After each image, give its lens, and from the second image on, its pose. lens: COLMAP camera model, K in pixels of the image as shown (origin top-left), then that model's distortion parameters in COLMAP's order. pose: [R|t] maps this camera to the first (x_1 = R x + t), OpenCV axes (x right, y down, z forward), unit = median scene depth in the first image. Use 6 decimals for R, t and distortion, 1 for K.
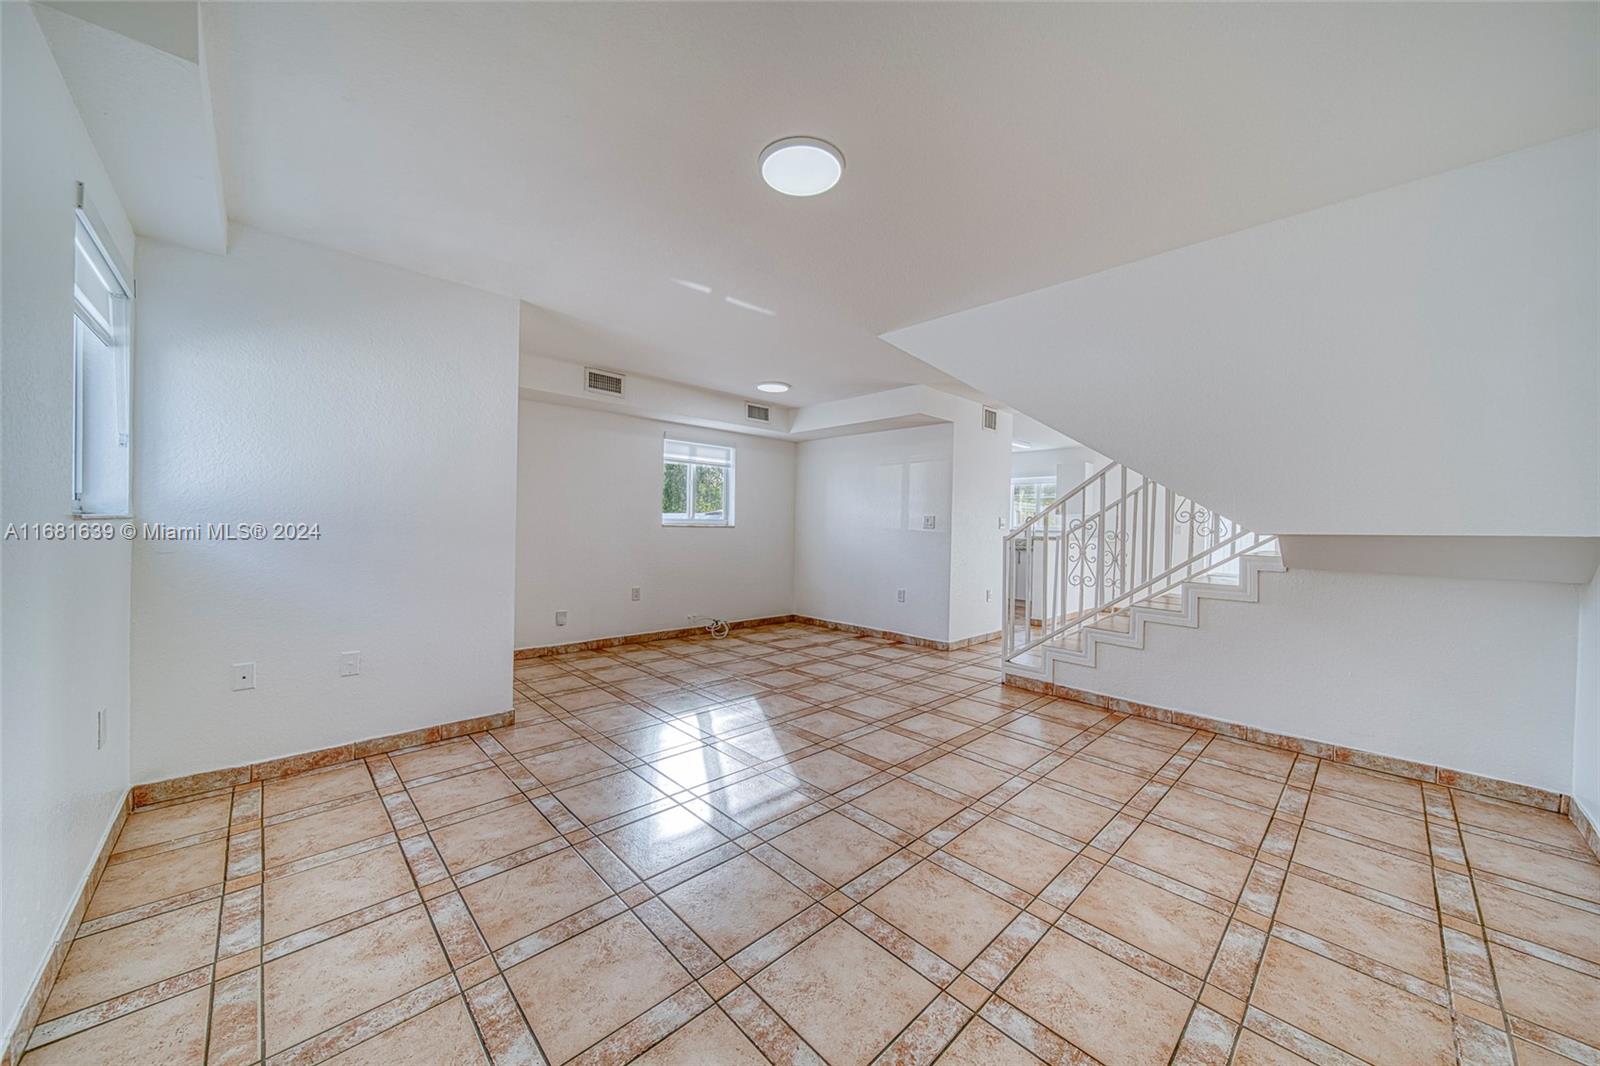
lens RADIAL K [[566.8, 0, 800.8], [0, 566.8, 526.1], [0, 0, 1]] dist [0.002312, -0.001771]
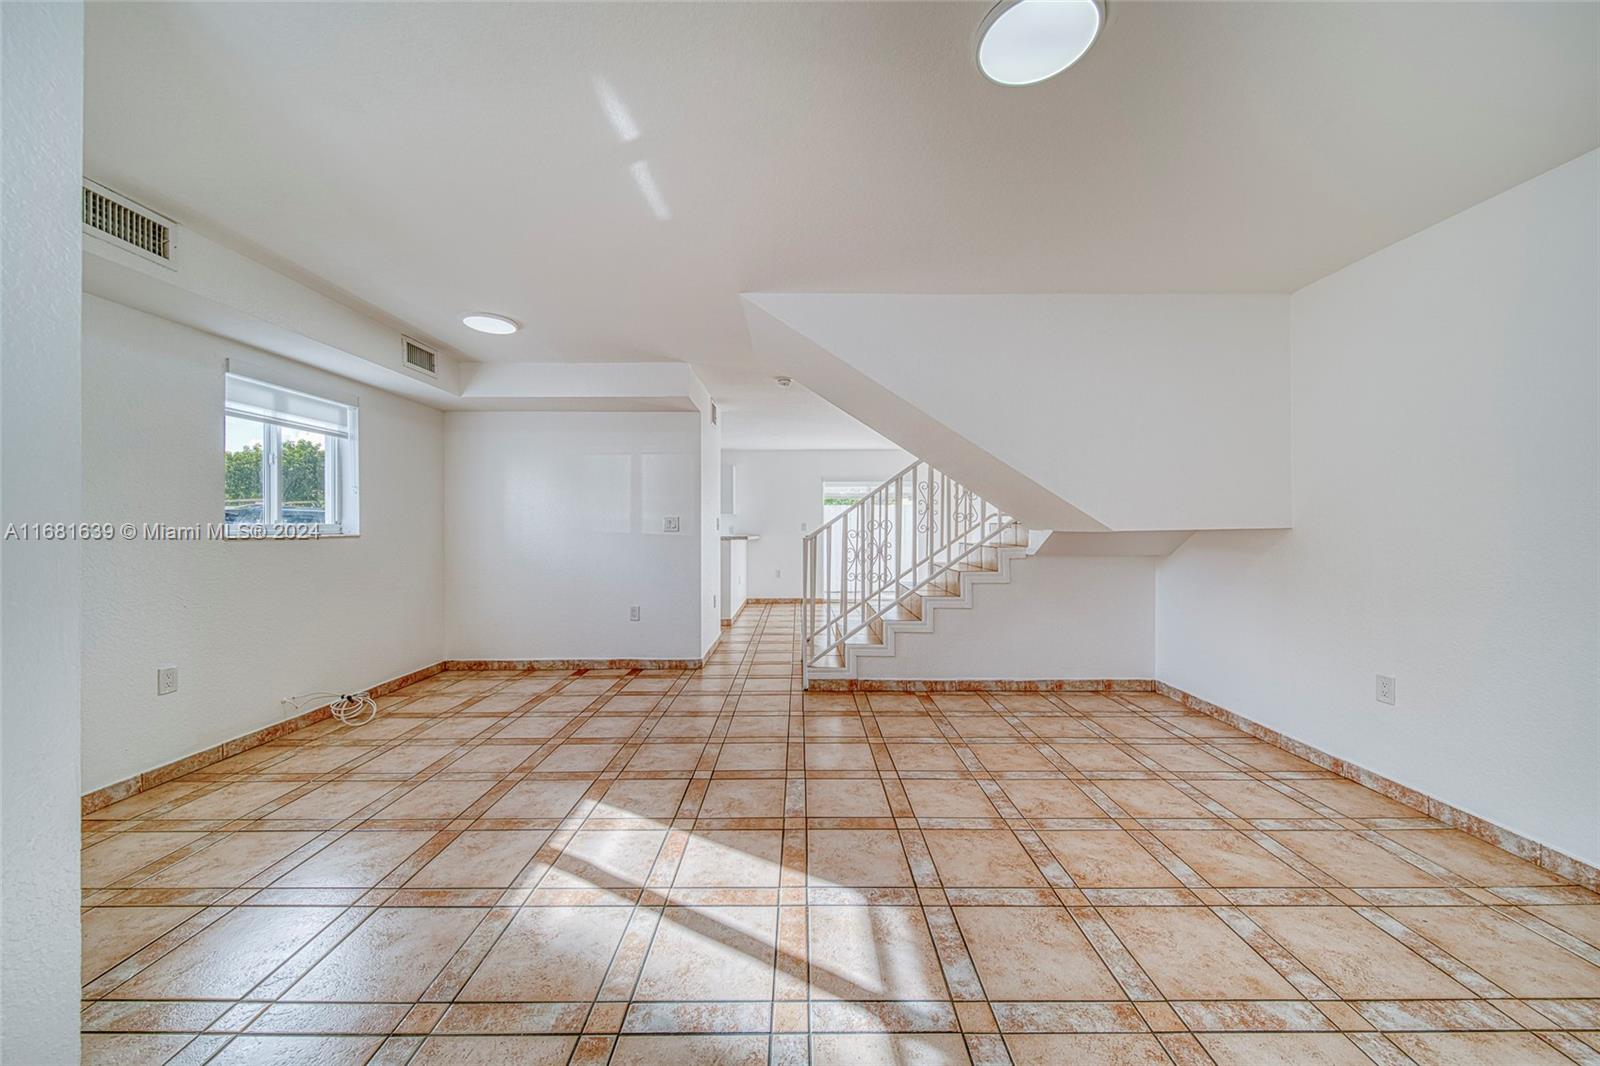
lens RADIAL K [[566.8, 0, 802.7], [0, 566.8, 530.0], [0, 0, 1]] dist [0.002312, -0.001771]
pose [[0.684864, -0.024065, 0.728273, -0.370269], [0.016043, 0.999710, 0.017948, -0.014185], [-0.728494, -0.000608, 0.685052, 0.367252]]
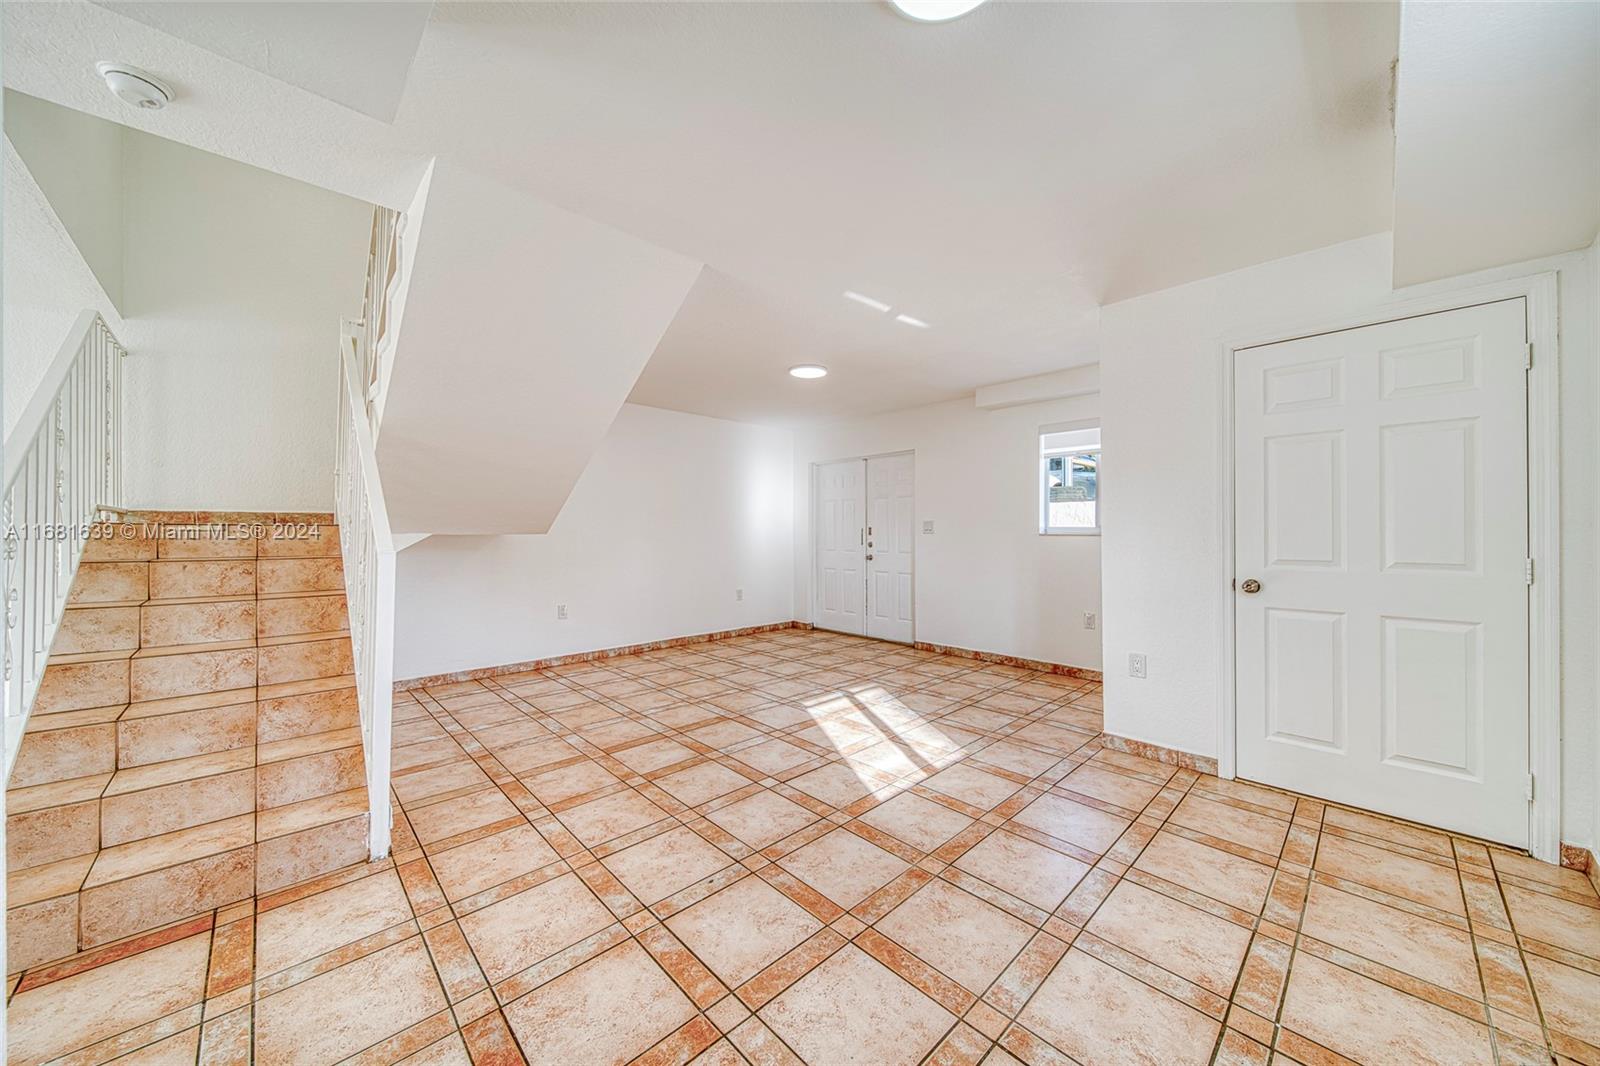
lens RADIAL K [[566.8, 0, 803.0], [0, 566.8, 531.9], [0, 0, 1]] dist [0.002312, -0.001771]
pose [[-0.999818, -0.018514, -0.004651, 0.010275], [-0.018545, 0.999805, 0.006750, -0.009733], [0.004525, 0.006835, -0.999966, 1.603165]]
